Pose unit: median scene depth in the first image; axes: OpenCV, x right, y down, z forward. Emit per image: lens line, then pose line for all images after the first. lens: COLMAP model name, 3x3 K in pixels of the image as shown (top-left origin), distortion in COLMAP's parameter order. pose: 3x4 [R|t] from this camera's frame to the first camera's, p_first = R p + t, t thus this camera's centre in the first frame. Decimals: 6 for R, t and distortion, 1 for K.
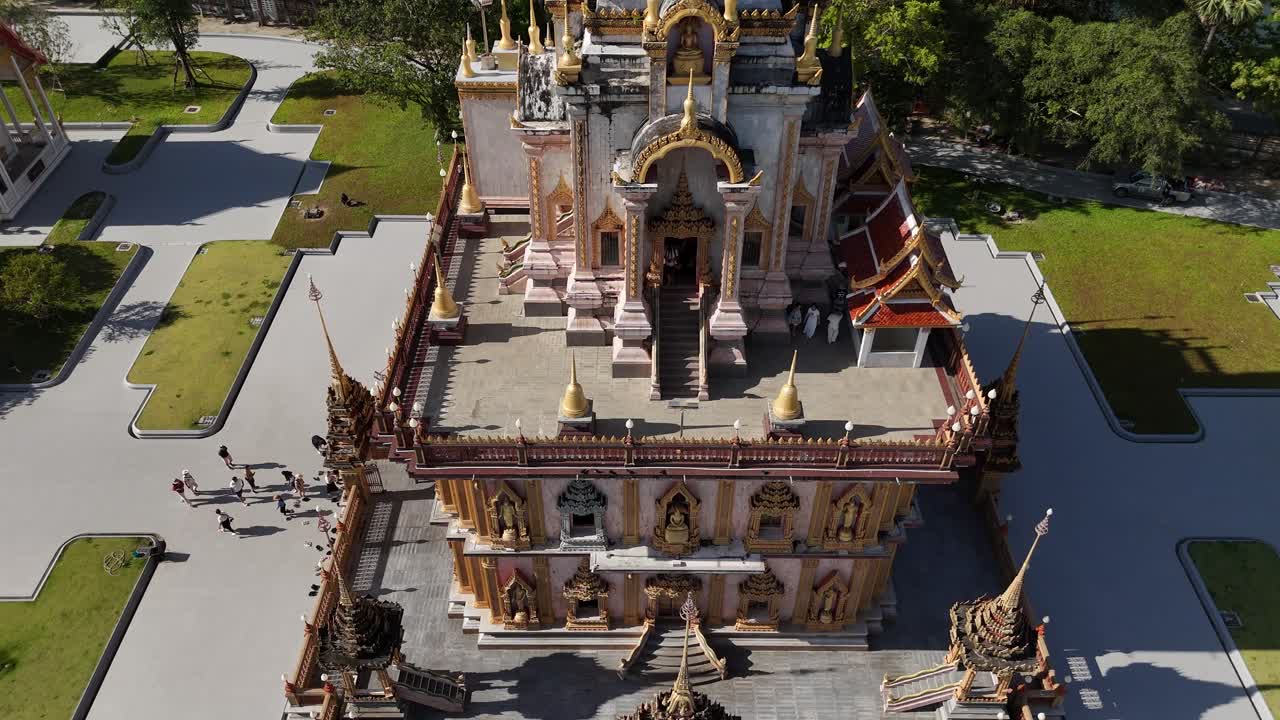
lens RADIAL K [[954.1, 0, 640.0], [0, 954.1, 360.0], [0, 0, 1]] dist [0.105629, -0.149416]
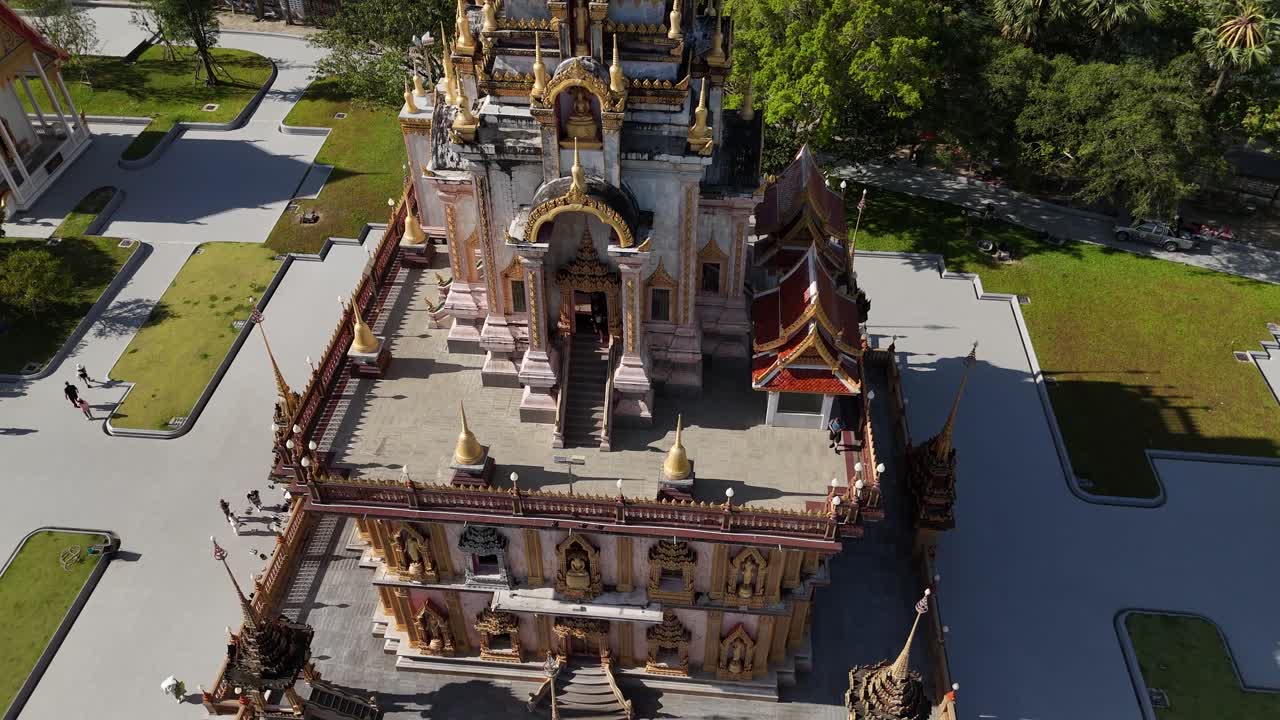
lens RADIAL K [[954.1, 0, 640.0], [0, 954.1, 360.0], [0, 0, 1]] dist [0.105629, -0.149416]
pose [[0.996272, 0.057284, -0.064498, 0.141531], [-0.056275, 0.998265, 0.017347, -0.063961], [0.065380, -0.013653, 0.997767, -0.003560]]
